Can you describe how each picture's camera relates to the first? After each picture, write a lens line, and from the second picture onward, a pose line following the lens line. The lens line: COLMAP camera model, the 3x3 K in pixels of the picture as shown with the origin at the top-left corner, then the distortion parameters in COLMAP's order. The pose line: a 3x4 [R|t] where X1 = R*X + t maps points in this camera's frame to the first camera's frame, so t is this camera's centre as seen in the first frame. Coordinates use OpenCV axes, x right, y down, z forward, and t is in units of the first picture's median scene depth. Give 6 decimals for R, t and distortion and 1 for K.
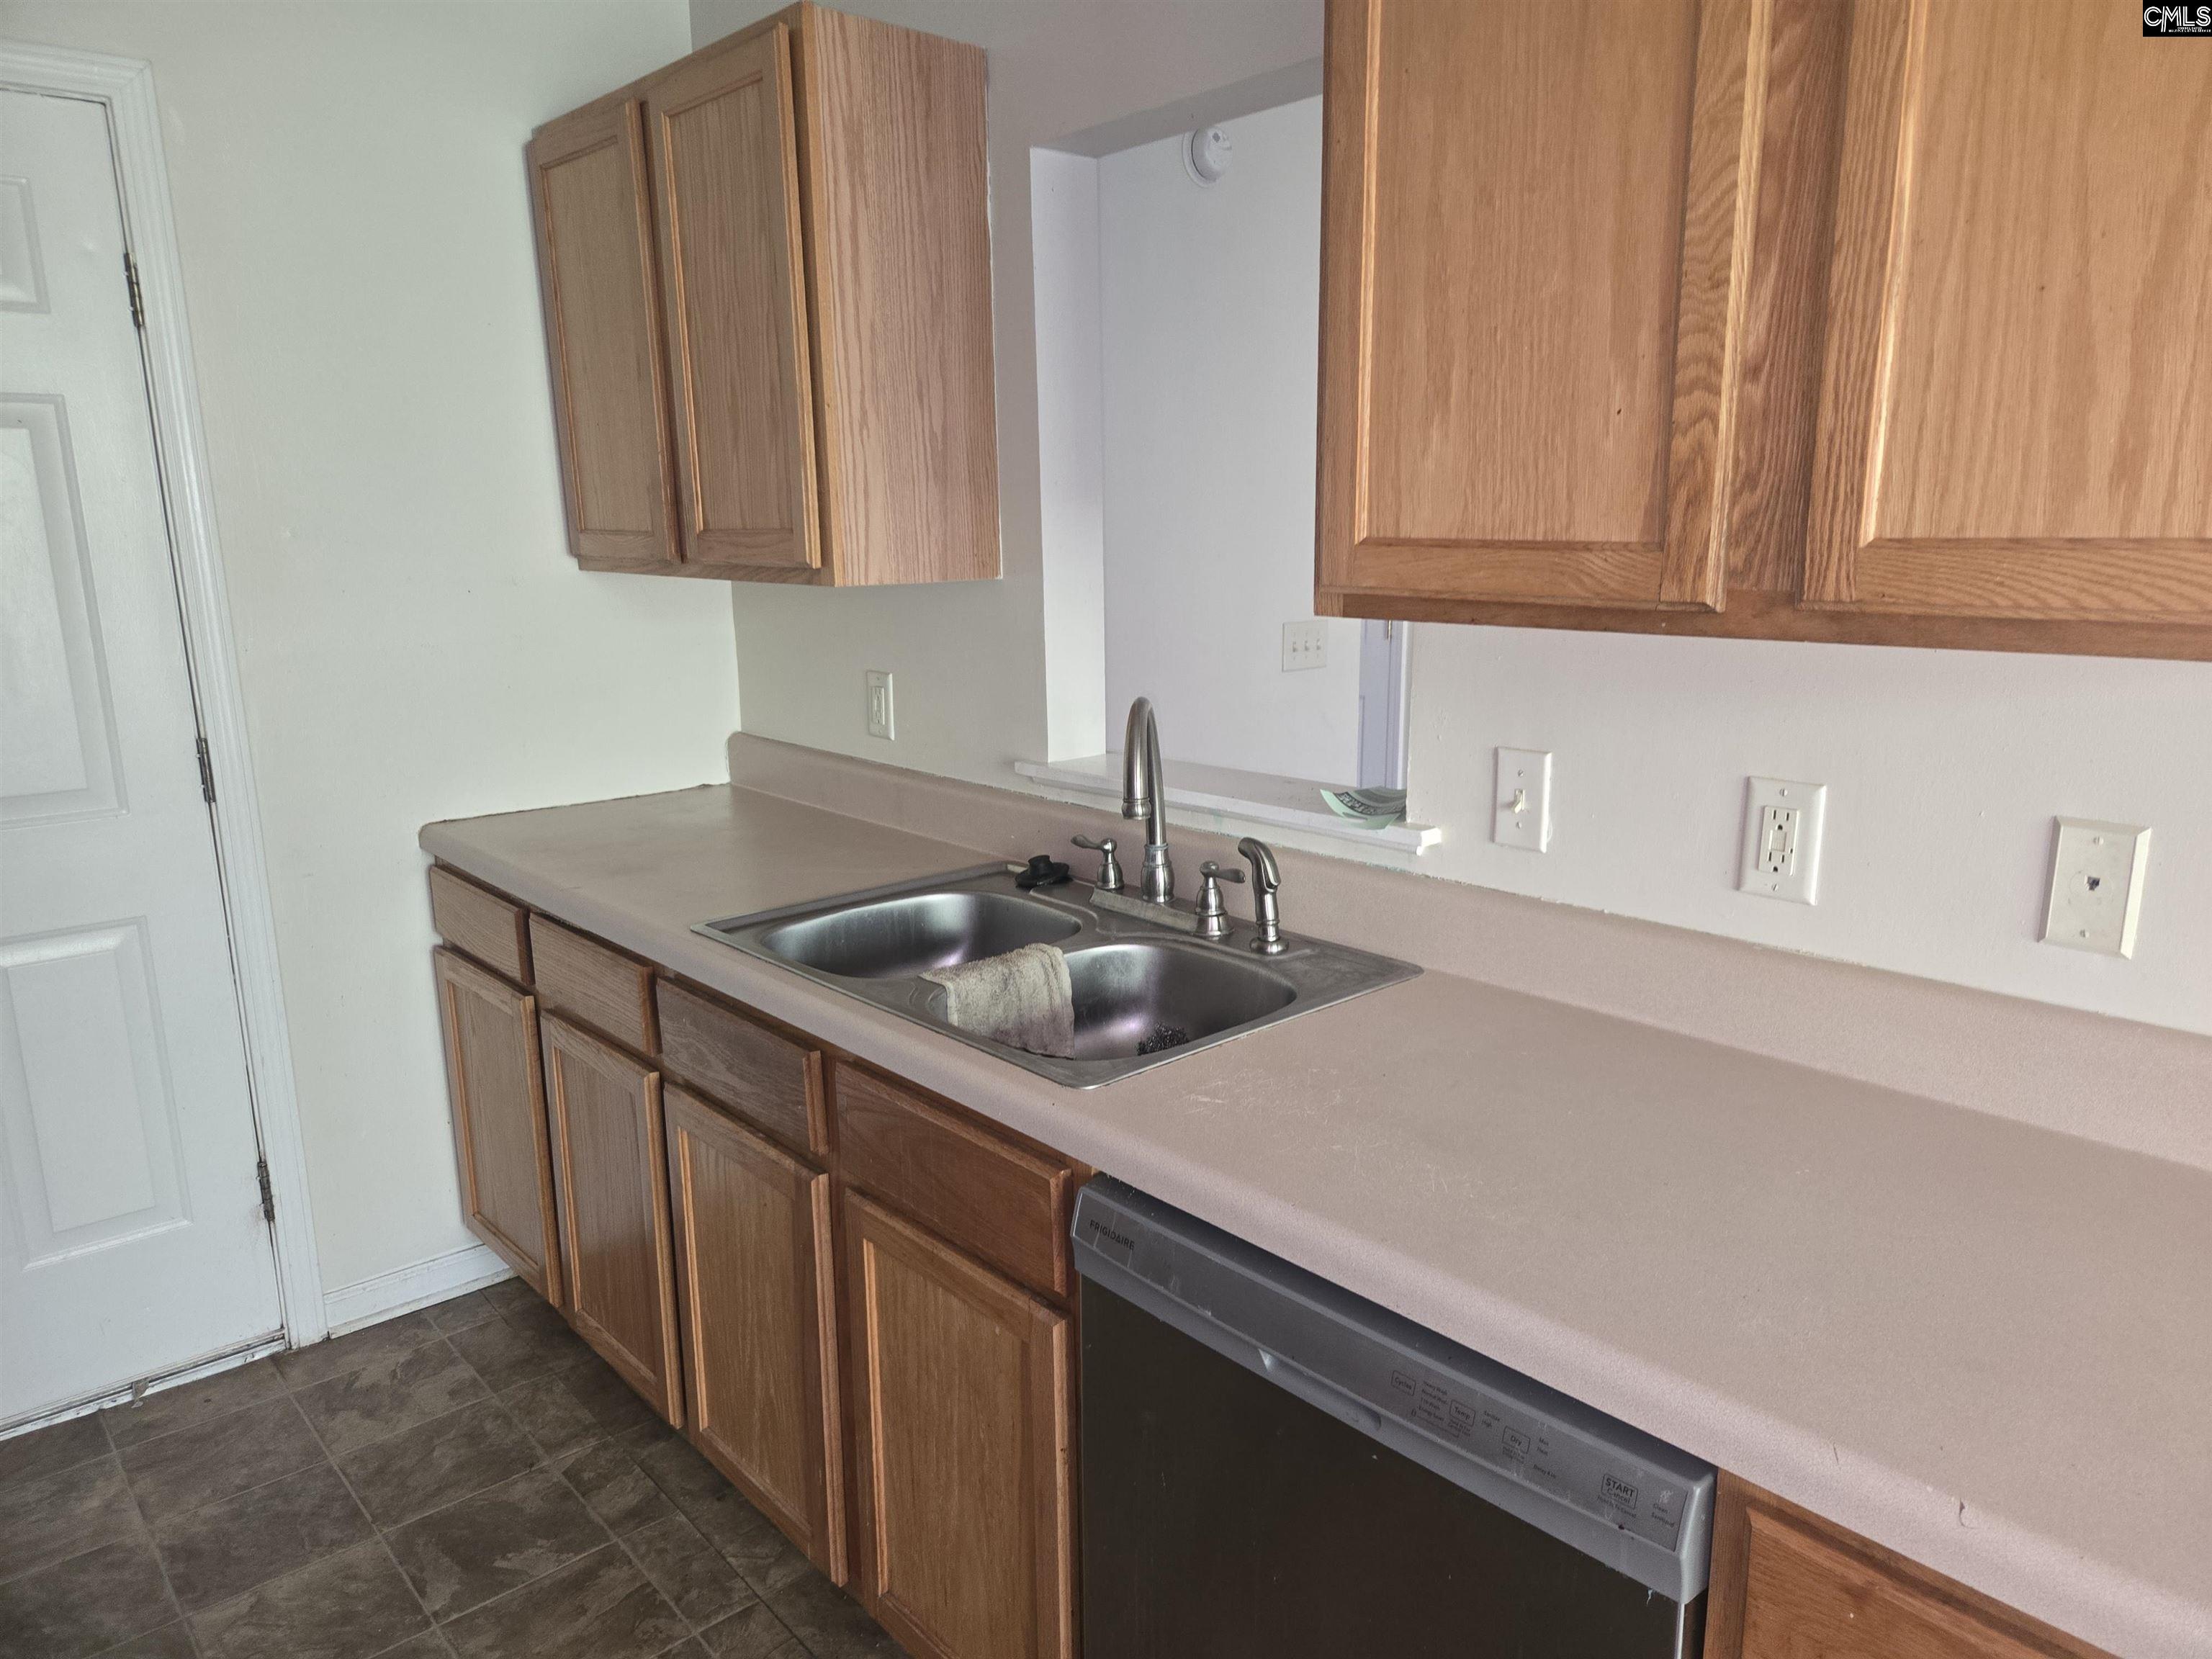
lens RADIAL K [[1490.8, 0, 1129.3], [0, 1490.8, 835.8], [0, 0, 1]] dist [0.062913, -0.051307]
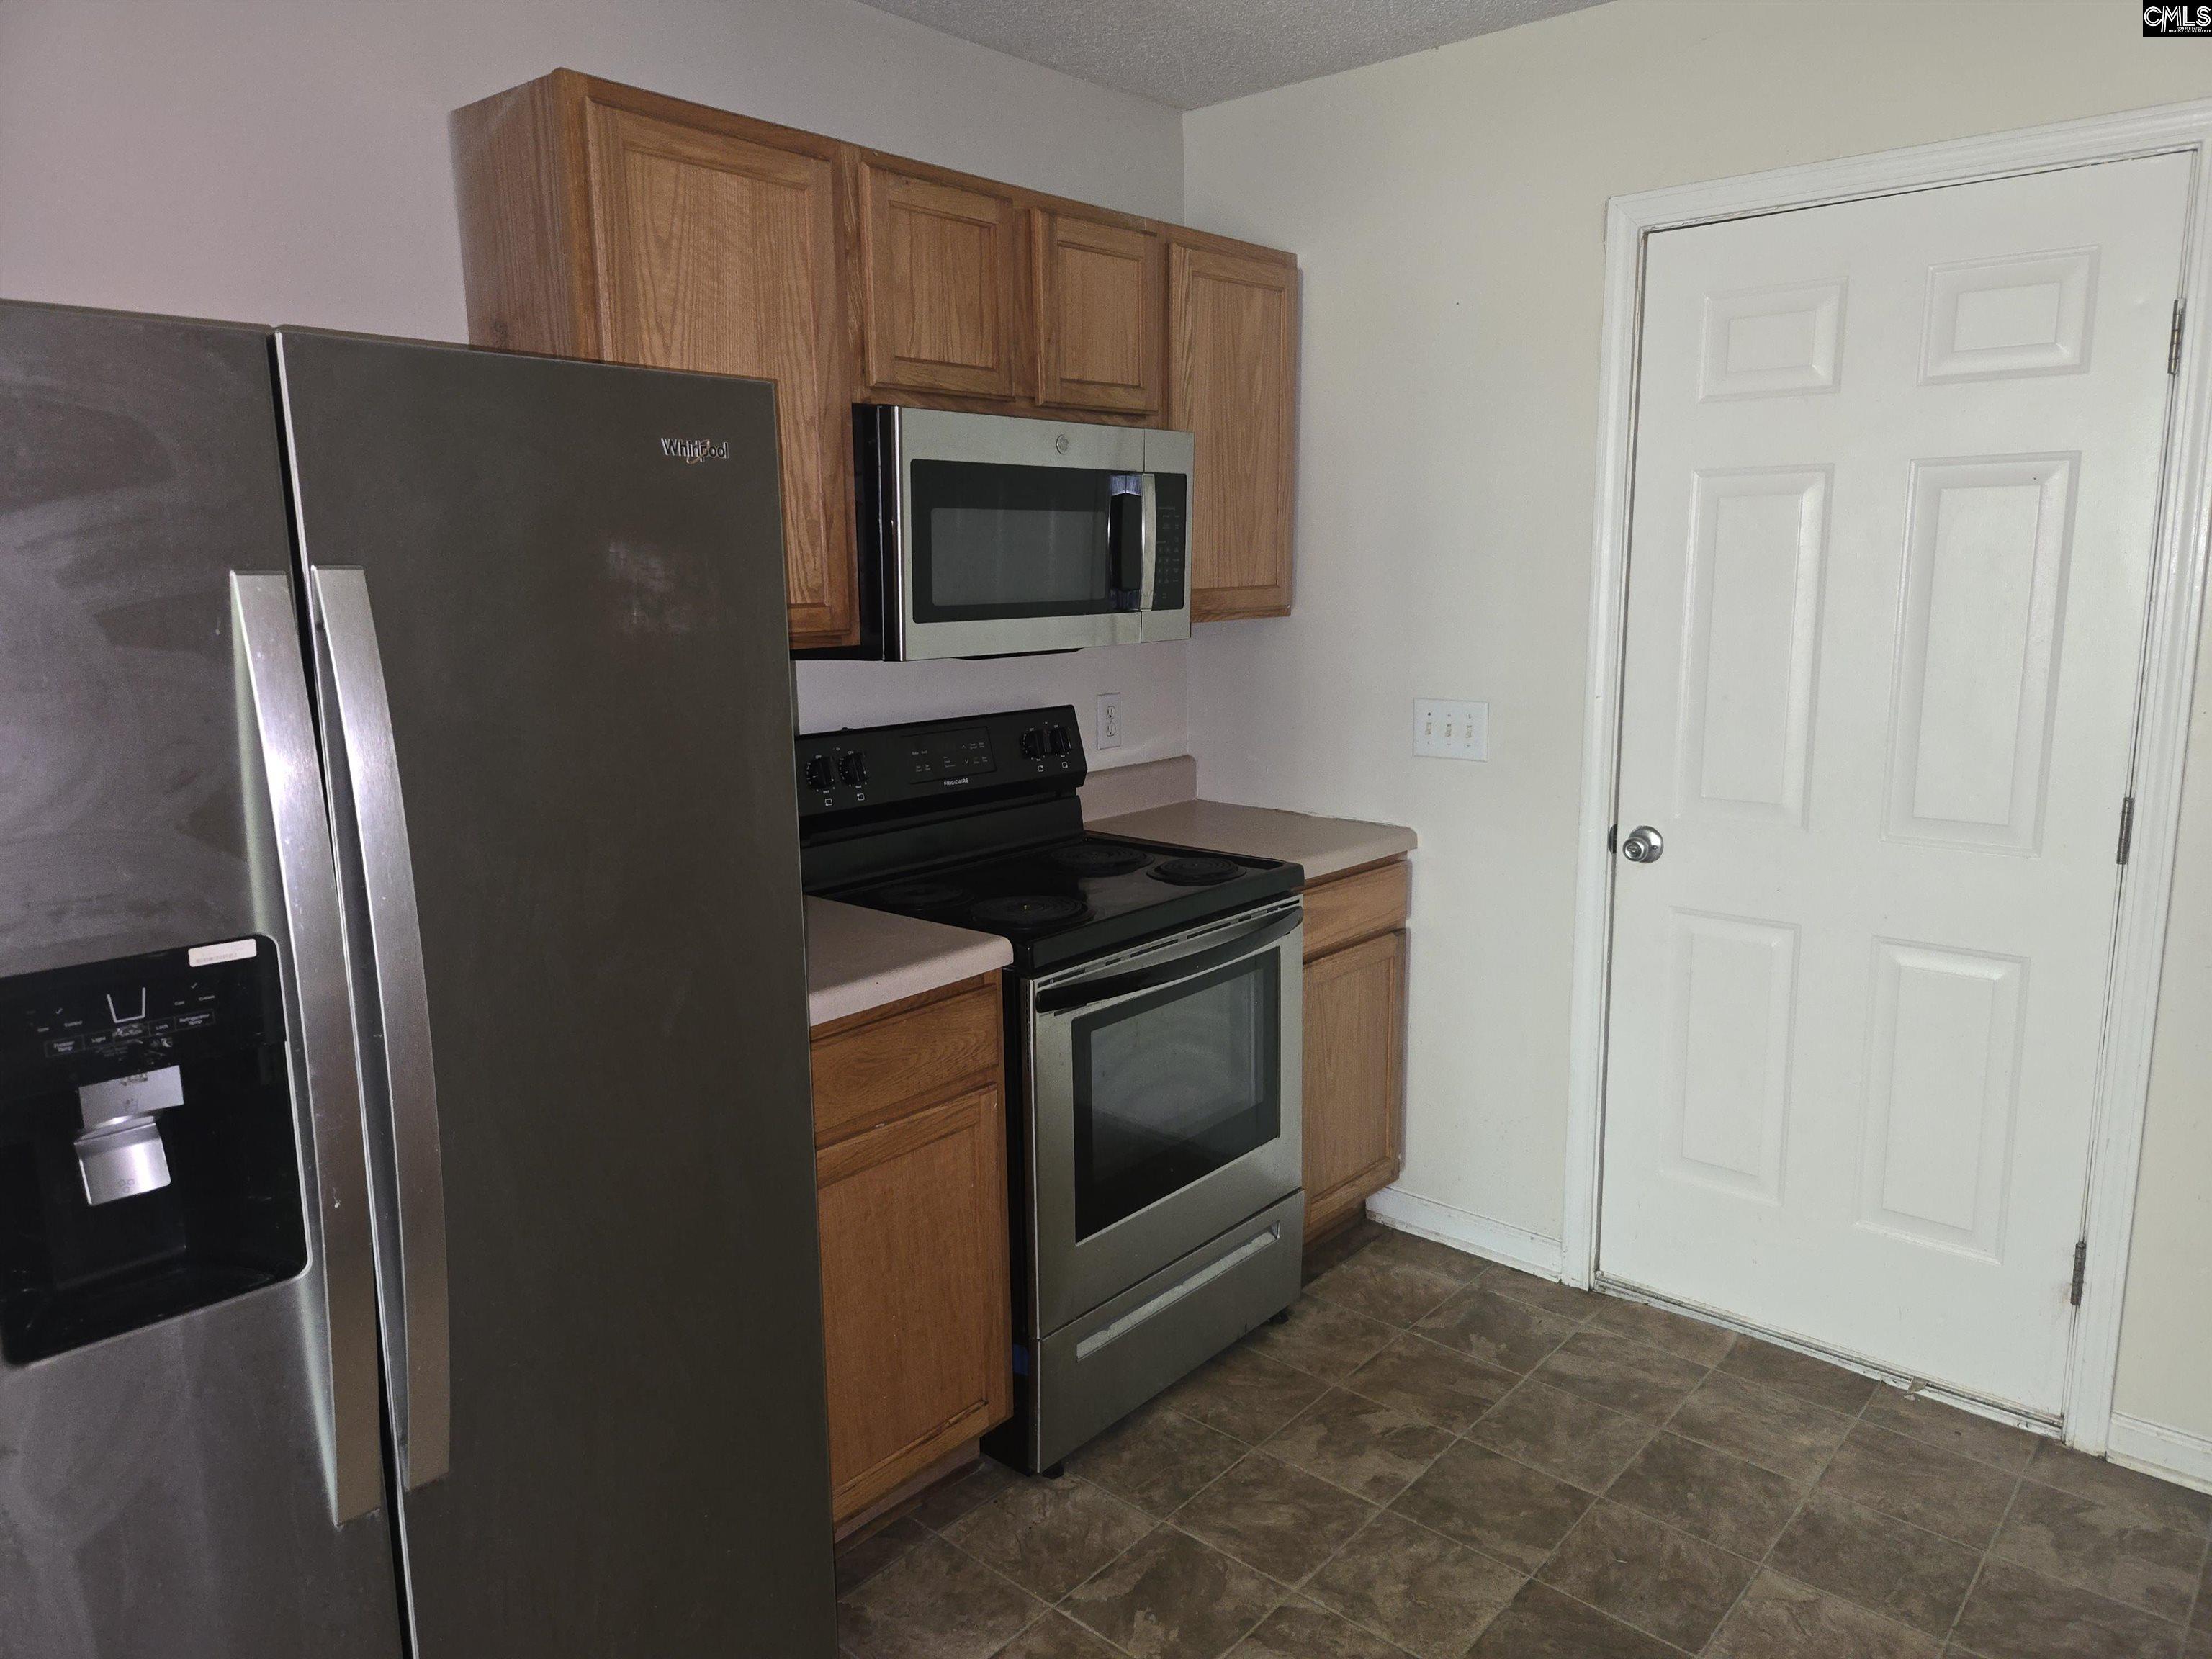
lens RADIAL K [[1490.8, 0, 1117.4], [0, 1490.8, 810.3], [0, 0, 1]] dist [0.062913, -0.051307]
pose [[0.124074, 0.174920, -0.976734, 0.283277], [-0.200381, 0.968477, 0.147987, -0.080443], [0.971830, 0.177357, 0.155214, 0.264854]]
